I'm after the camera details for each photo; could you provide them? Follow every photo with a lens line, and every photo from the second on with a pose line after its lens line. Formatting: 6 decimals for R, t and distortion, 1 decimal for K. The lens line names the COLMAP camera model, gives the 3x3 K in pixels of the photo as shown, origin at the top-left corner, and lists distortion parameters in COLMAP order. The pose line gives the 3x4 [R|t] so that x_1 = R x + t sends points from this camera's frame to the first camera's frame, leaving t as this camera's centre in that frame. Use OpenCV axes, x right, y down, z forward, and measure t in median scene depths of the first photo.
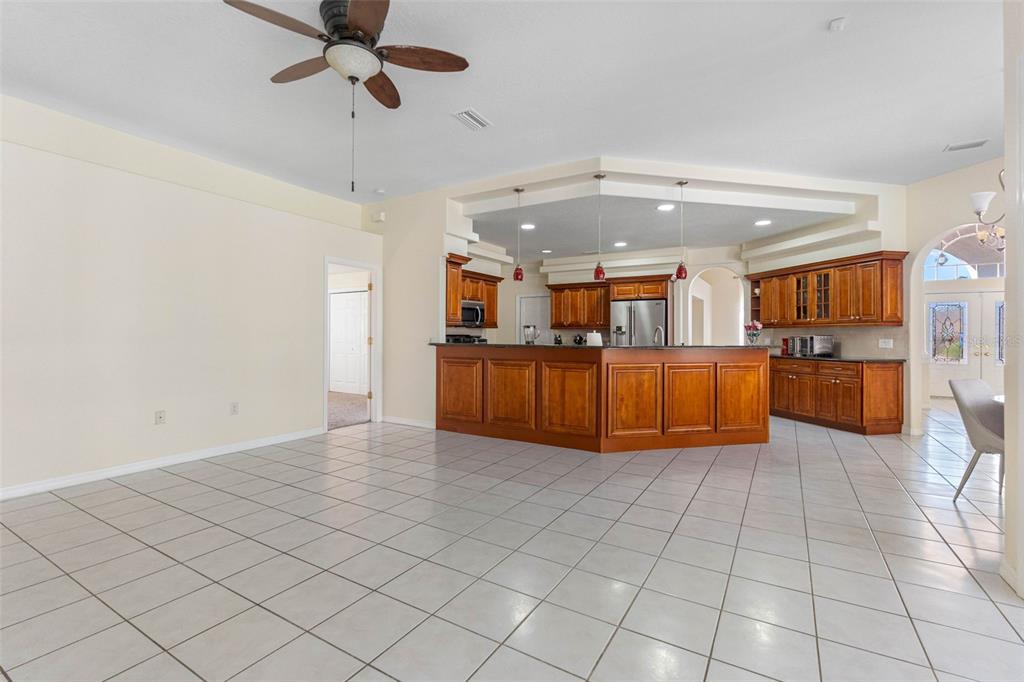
lens RADIAL K [[456.0, 0, 511.1], [0, 456.0, 343.9], [0, 0, 1]] dist [-0.002125, 0.000108]
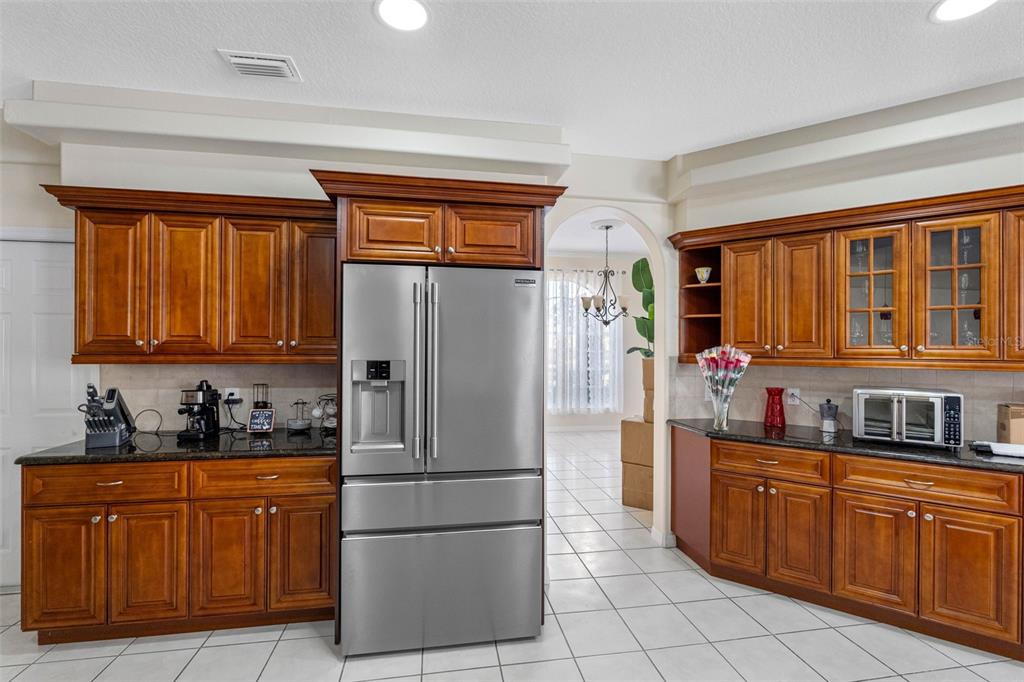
lens RADIAL K [[456.0, 0, 511.1], [0, 456.0, 343.9], [0, 0, 1]] dist [-0.002125, 0.000108]
pose [[0.759820, 0.005303, 0.650112, 0.151969], [0.008108, 0.999812, -0.017633, -0.052143], [-0.650083, 0.018669, 0.759634, 0.914326]]
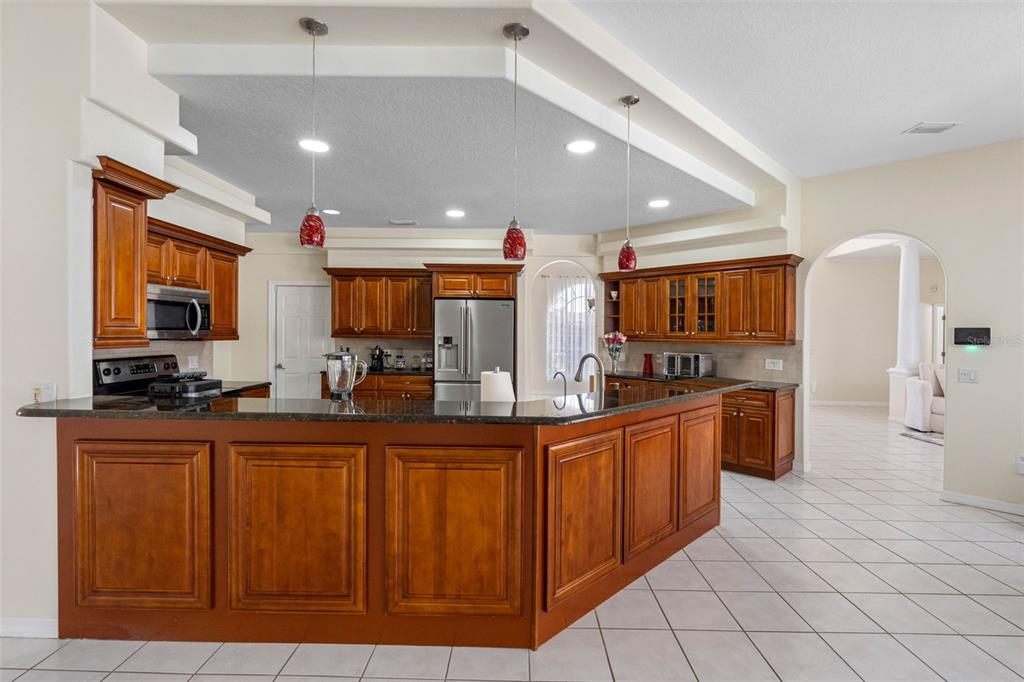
lens RADIAL K [[466.4, 0, 512.0], [0, 466.4, 341.0], [0, 0, 1]] dist [-0.002237, 0.000038]
pose [[0.864832, -0.003927, 0.502046, -0.032514], [0.001032, 0.999981, 0.006045, -0.044214], [-0.502060, -0.004710, 0.864820, 0.434579]]
